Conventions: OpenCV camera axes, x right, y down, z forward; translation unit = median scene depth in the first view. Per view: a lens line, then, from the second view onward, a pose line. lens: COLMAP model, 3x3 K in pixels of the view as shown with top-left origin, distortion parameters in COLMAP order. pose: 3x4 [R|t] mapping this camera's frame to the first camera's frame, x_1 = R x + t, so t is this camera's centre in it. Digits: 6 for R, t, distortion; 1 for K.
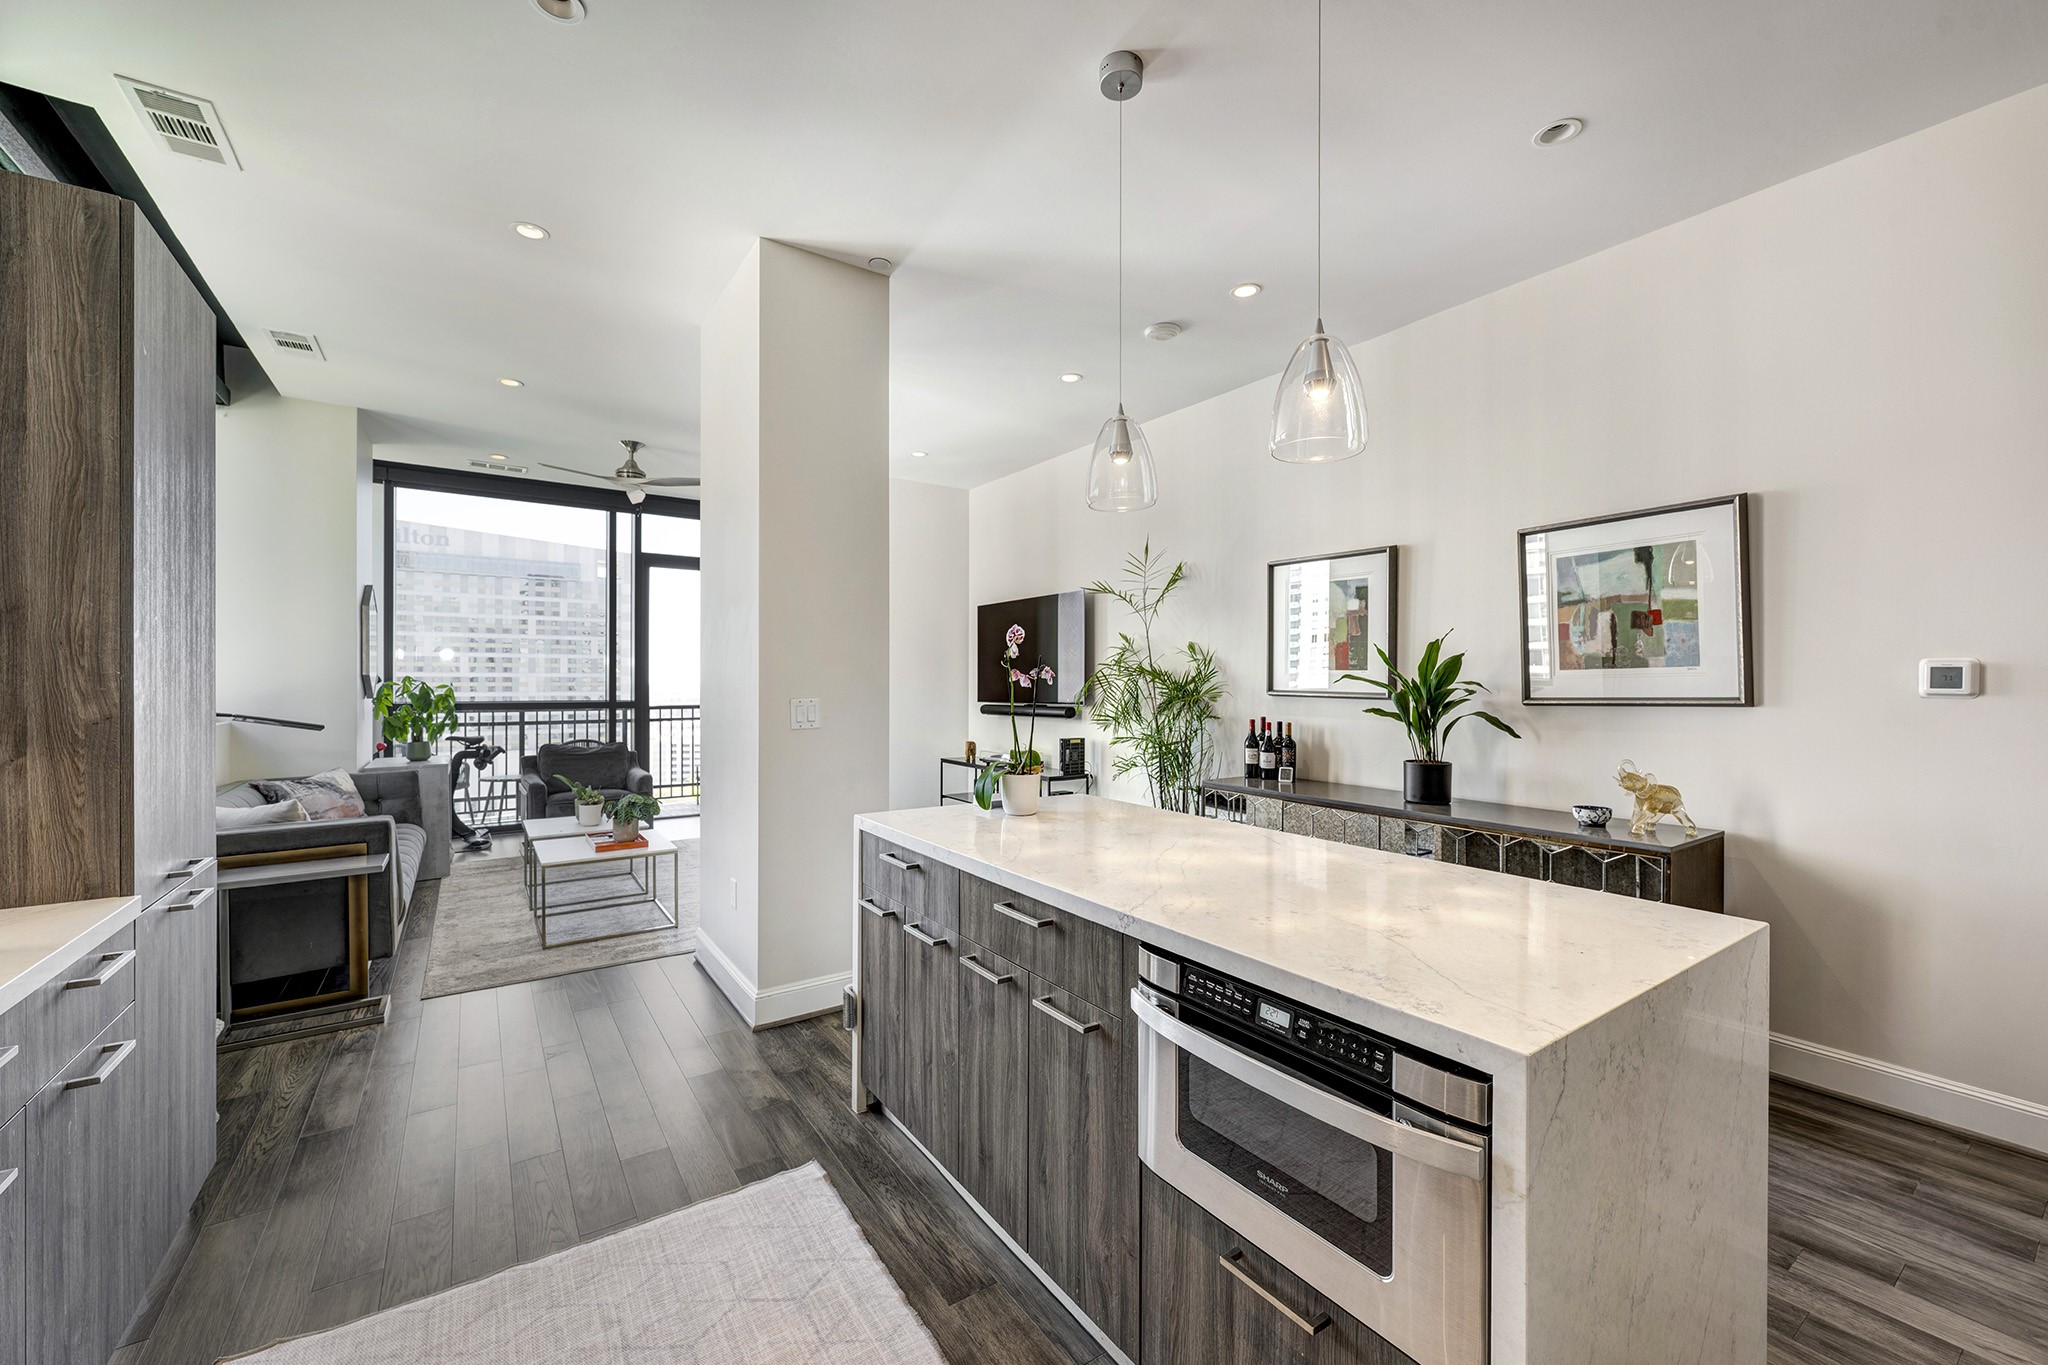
lens RADIAL K [[801.5, 0, 1005.8], [0, 801.5, 678.7], [0, 0, 1]] dist [-0.000561, -0.000042]
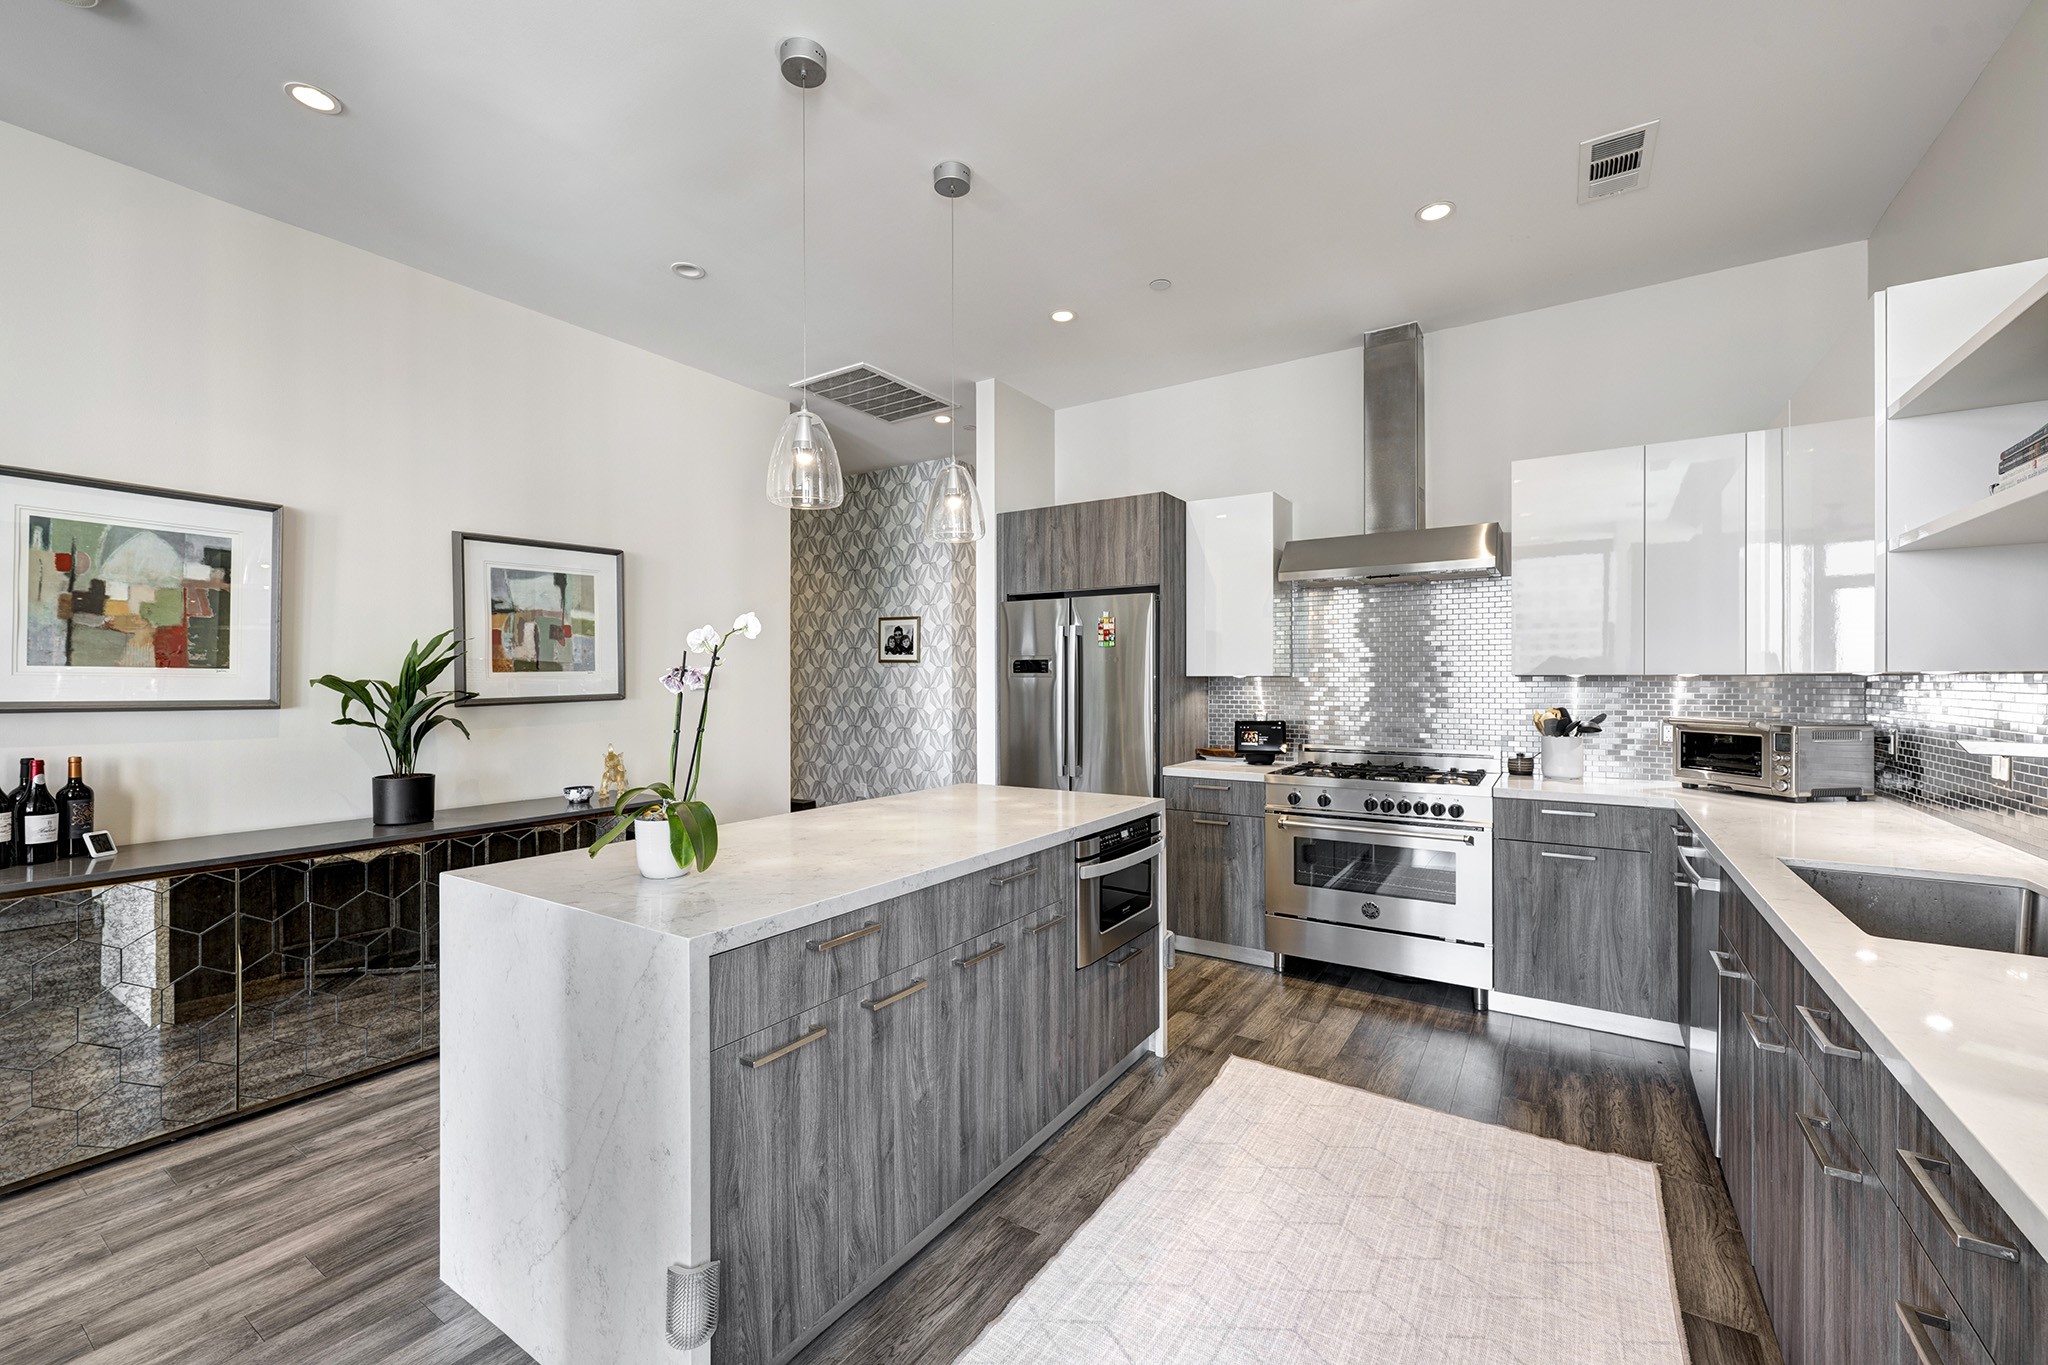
lens RADIAL K [[836.2, 0, 1013.4], [0, 836.2, 682.2], [0, 0, 1]] dist [-0.001176, 0.000011]
pose [[-0.383081, -0.002023, 0.923713, -0.624848], [0.000829, 0.999996, 0.002534, -0.000072], [-0.923715, 0.001736, -0.383078, 0.811068]]
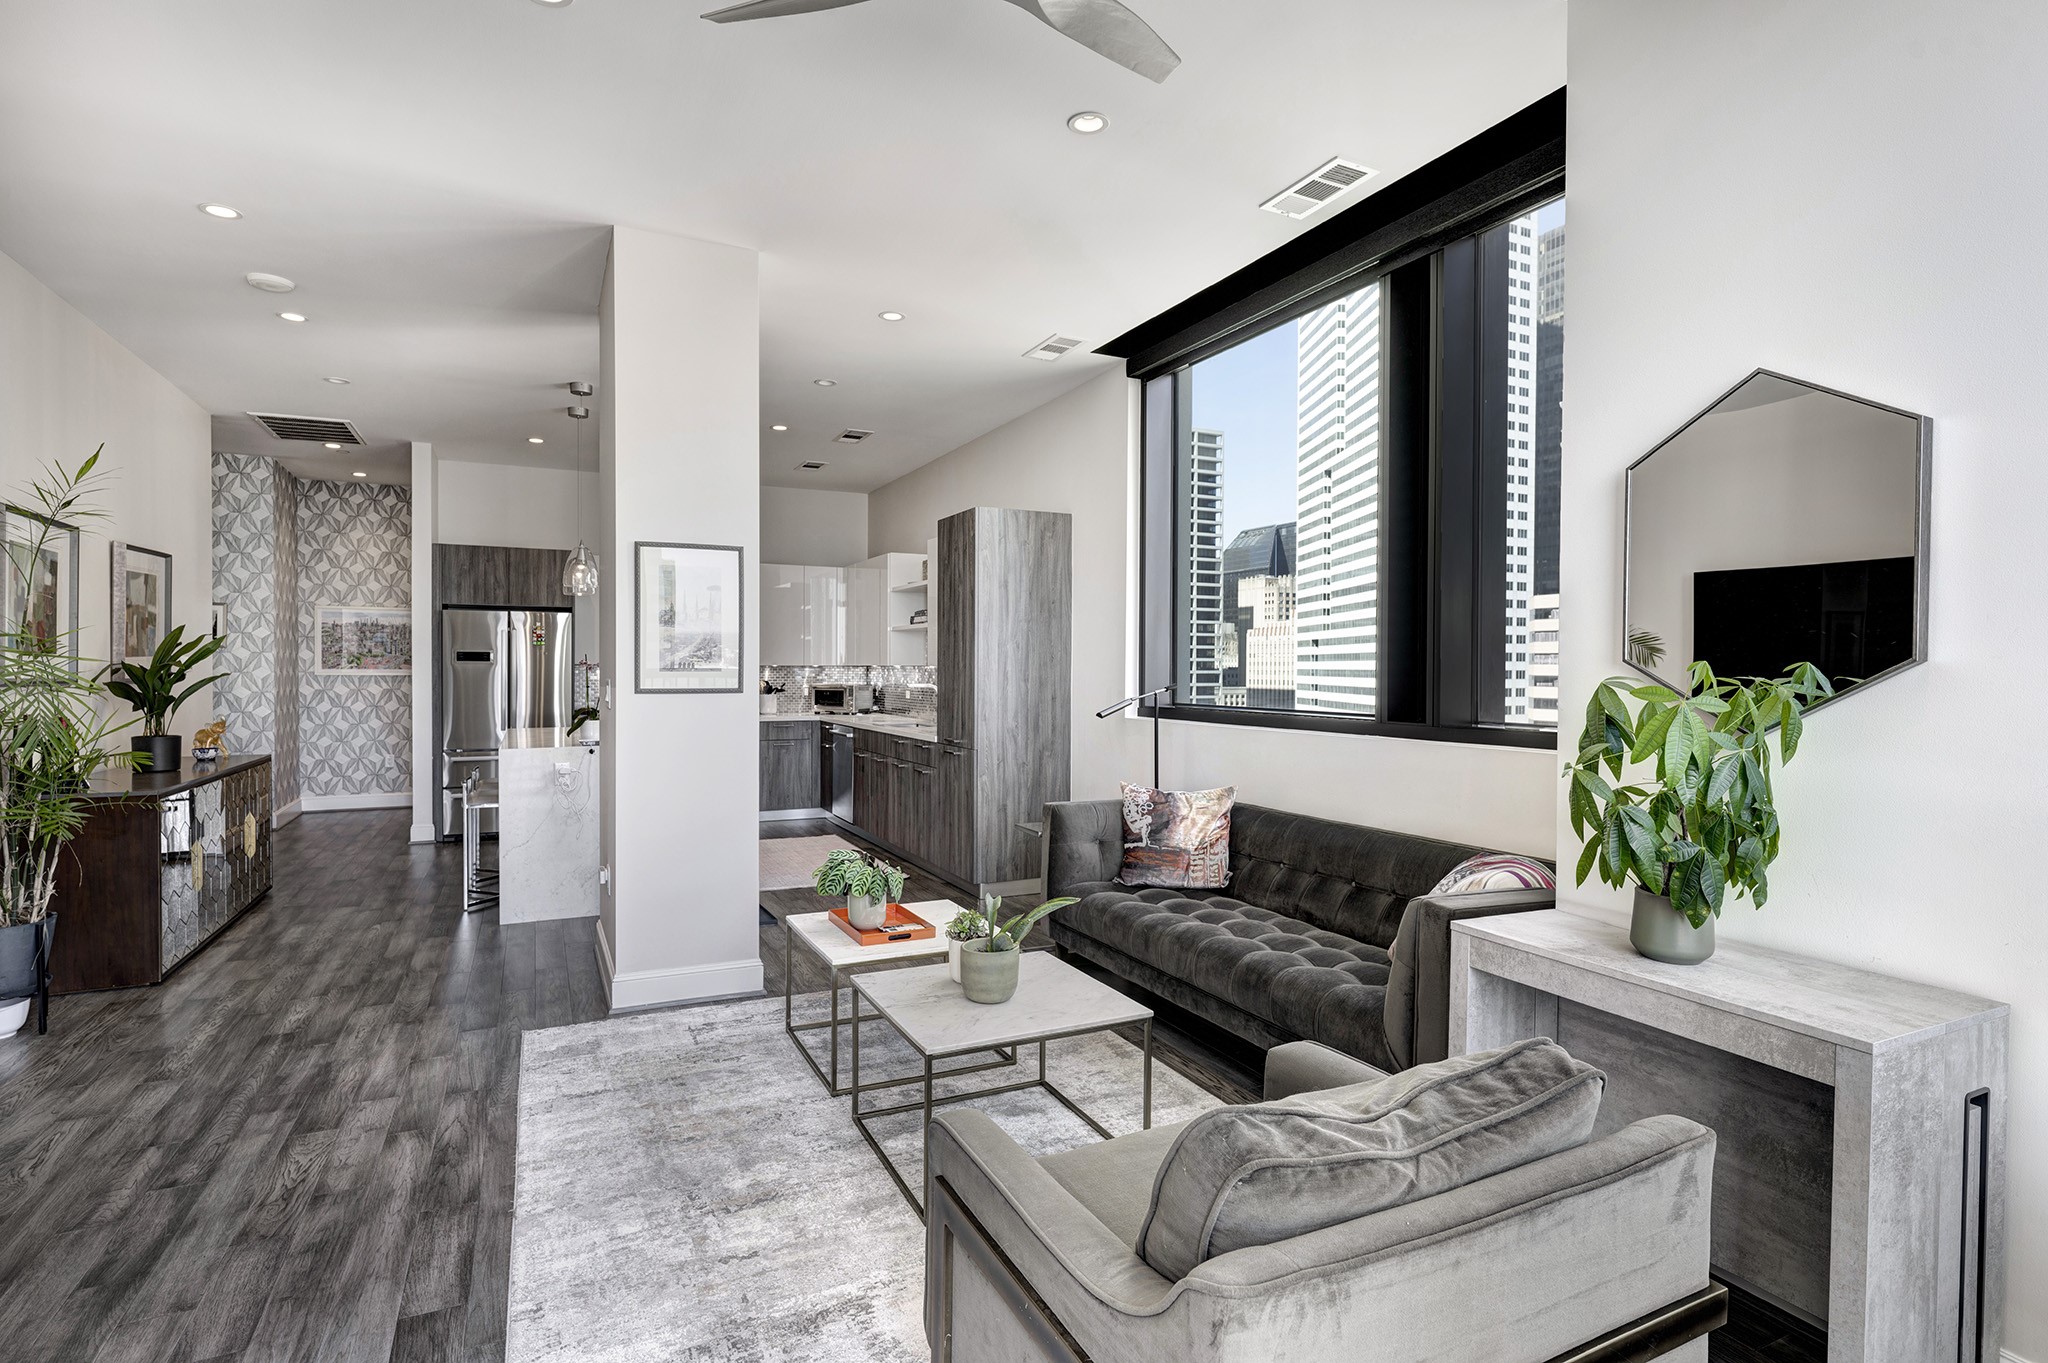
lens RADIAL K [[1012.0, 0, 1027.2], [0, 1012.0, 678.4], [0, 0, 1]] dist [-0.000944, -0.000078]
pose [[-0.989515, -0.006572, 0.144281, -1.020185], [-0.005342, 0.999946, 0.008910, 0.001212], [-0.144332, 0.008046, -0.989497, 2.483985]]
